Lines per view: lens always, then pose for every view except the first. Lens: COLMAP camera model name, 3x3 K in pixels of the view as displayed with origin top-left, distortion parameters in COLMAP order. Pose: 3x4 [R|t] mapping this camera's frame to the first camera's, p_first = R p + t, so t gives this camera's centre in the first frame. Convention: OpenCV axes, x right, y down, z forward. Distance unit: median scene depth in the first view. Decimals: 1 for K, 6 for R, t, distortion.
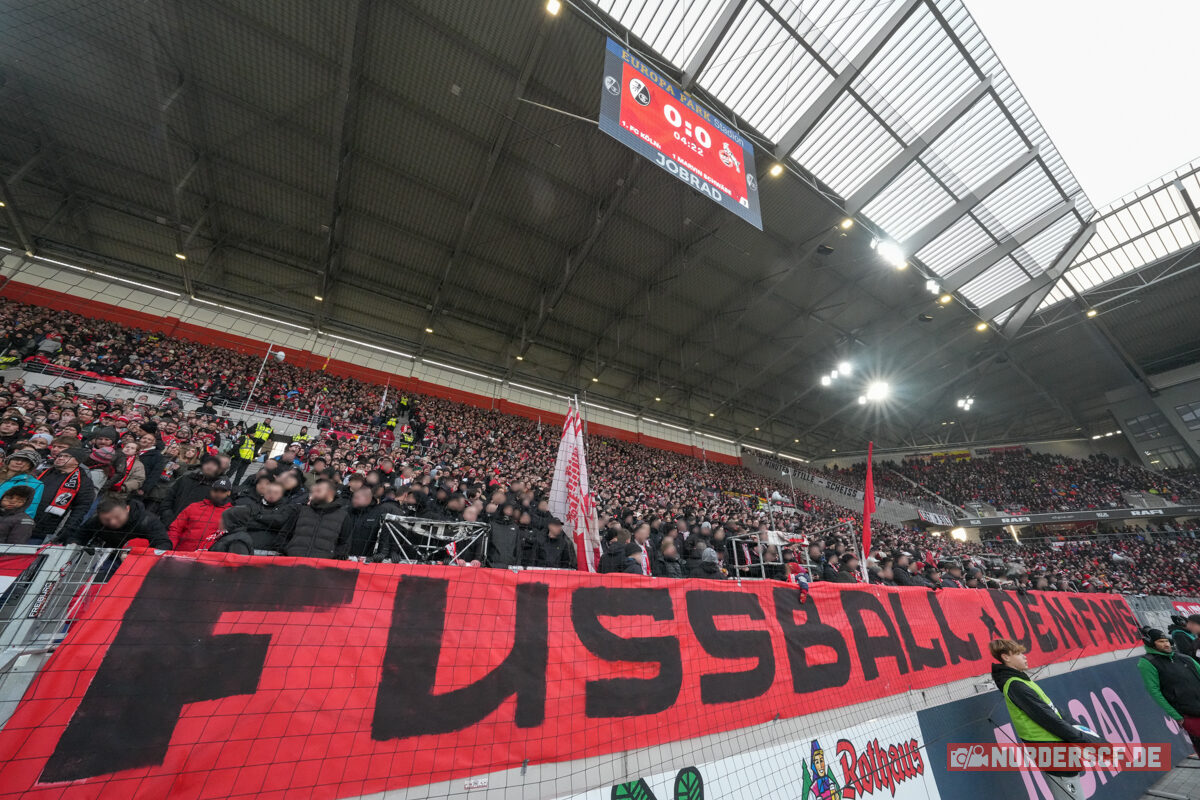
lens RADIAL K [[426.3, 0, 617.0], [0, 426.3, 397.4], [0, 0, 1]] dist [-0.019795, 0.000298]
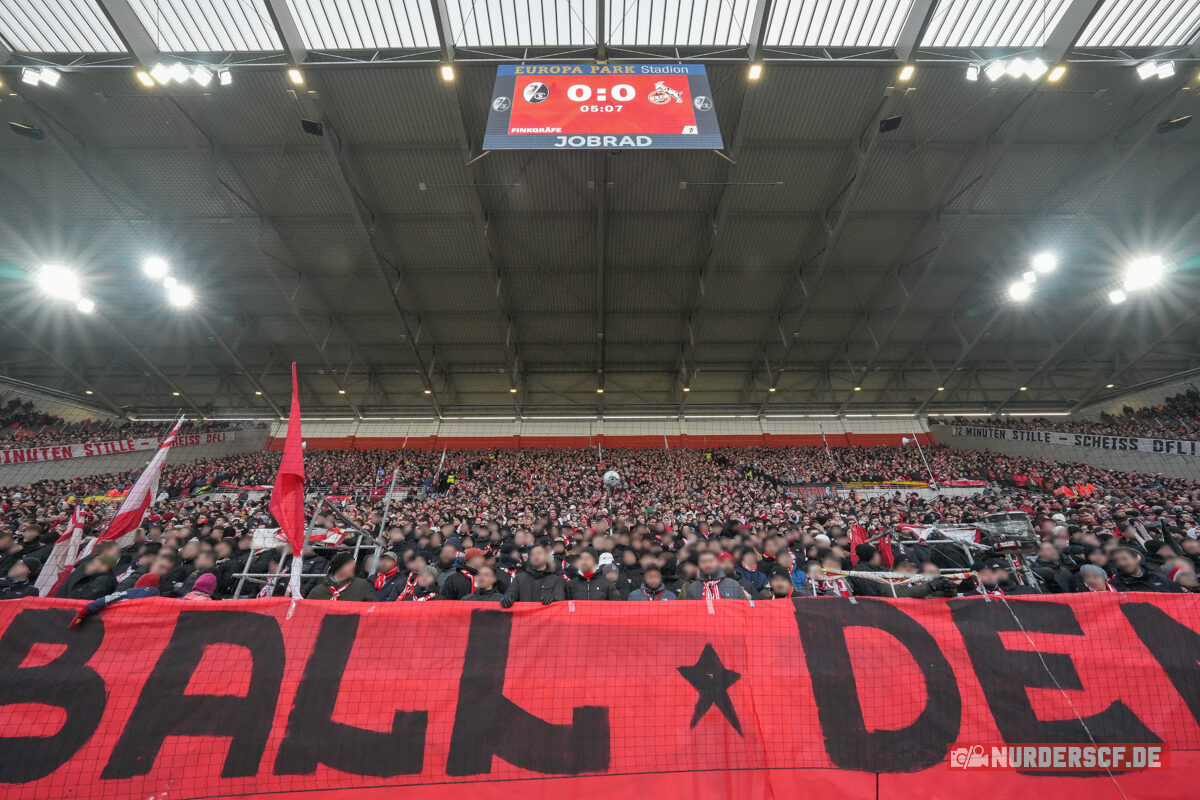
lens RADIAL K [[422.2, 0, 600.0], [0, 422.2, 400.0], [0, 0, 1]] dist [-0.025678, 0.006499]
pose [[0.843133, -0.280461, -0.458769, 0.407332], [0.245662, 0.959864, -0.135316, 0.115494], [0.478307, 0.001387, 0.878192, 0.224600]]
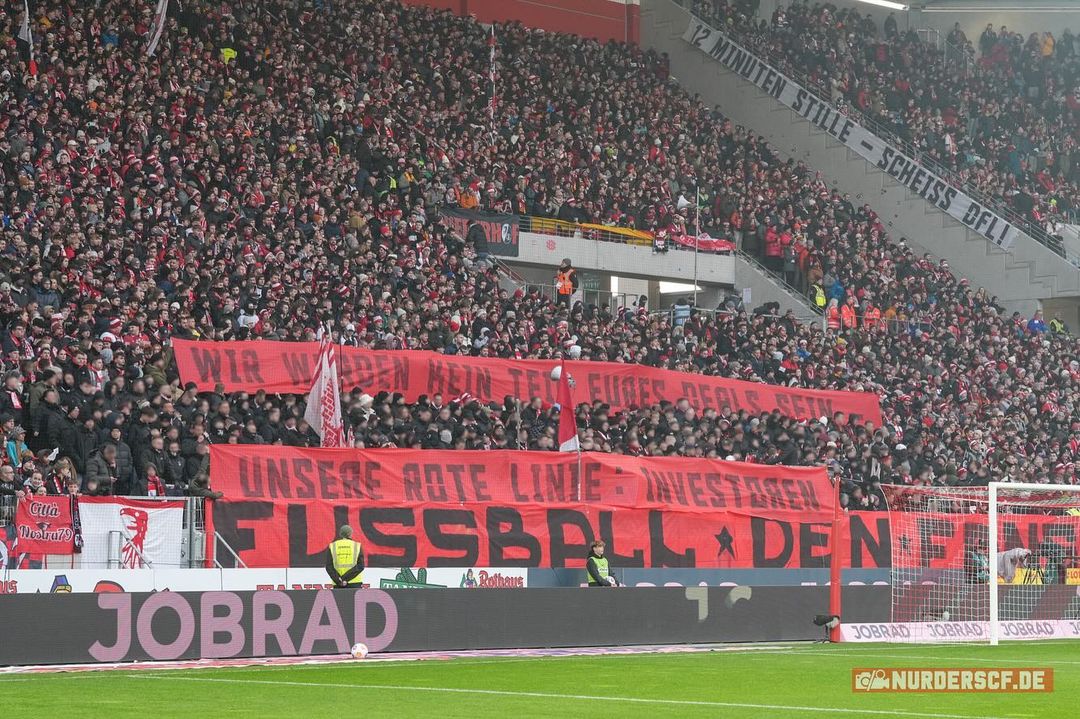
lens RADIAL K [[2717.6, 0, 572.7], [0, 2717.6, 411.9], [0, 0, 1]] dist [0.106049, 0.296258]
pose [[0.975000, 0.030327, 0.220124, -0.325384], [-0.120003, 0.905617, 0.406763, -0.859087], [-0.187012, -0.423010, 0.886617, -1.677474]]
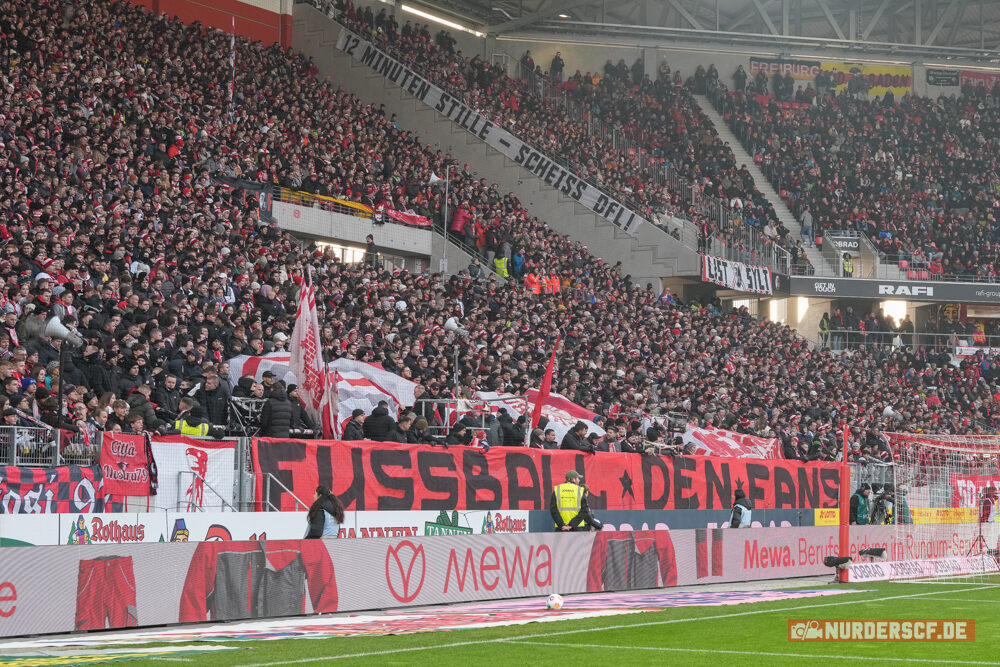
lens RADIAL K [[2127.8, 0, 500.0], [0, 2127.8, 333.5], [0, 0, 1]] dist [-0.021300, 0.166877]
pose [[0.894182, 0.056110, 0.444174, -0.671613], [-0.229366, 0.909439, 0.346861, -0.595343], [-0.384487, -0.412036, 0.826073, -1.180076]]
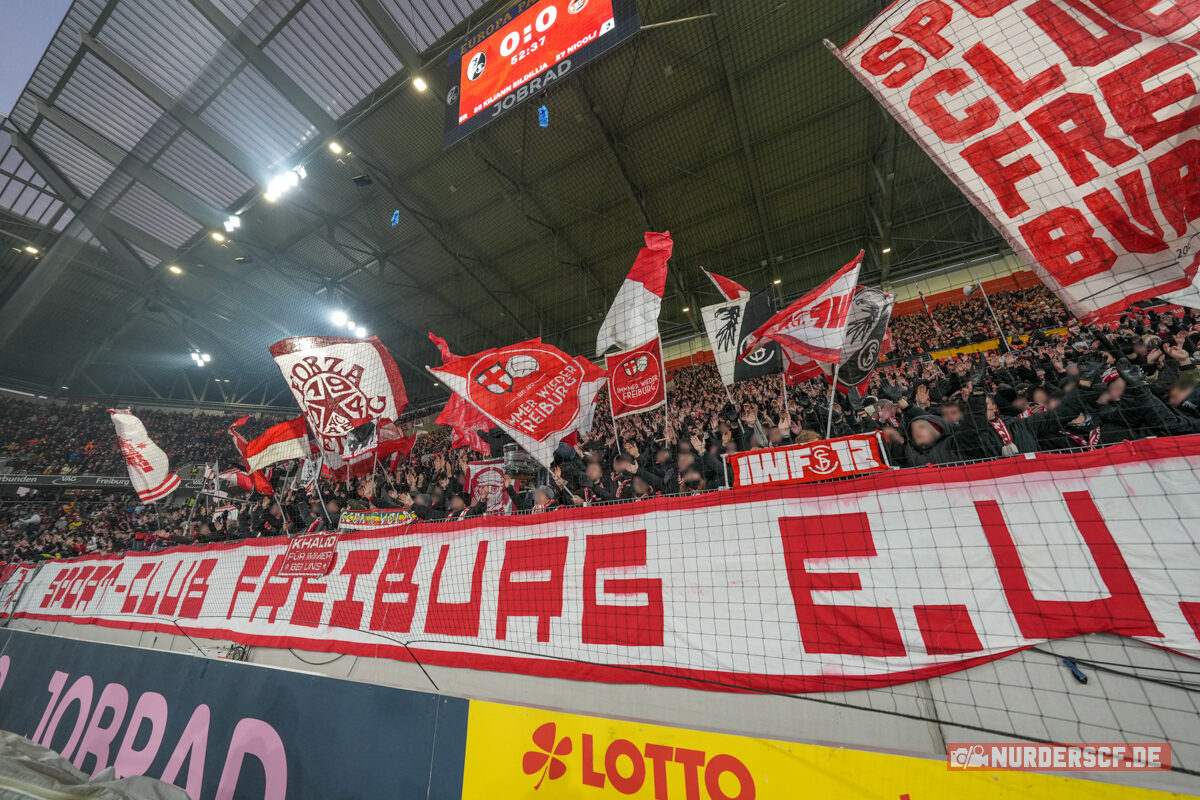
lens RADIAL K [[429.6, 0, 601.1], [0, 429.6, 389.7], [0, 0, 1]] dist [-0.022689, 0.000054]
pose [[0.491567, -0.346687, -0.798855, 0.718995], [0.418740, 0.898427, -0.132232, 0.222644], [0.763557, -0.269512, 0.586809, 0.413881]]
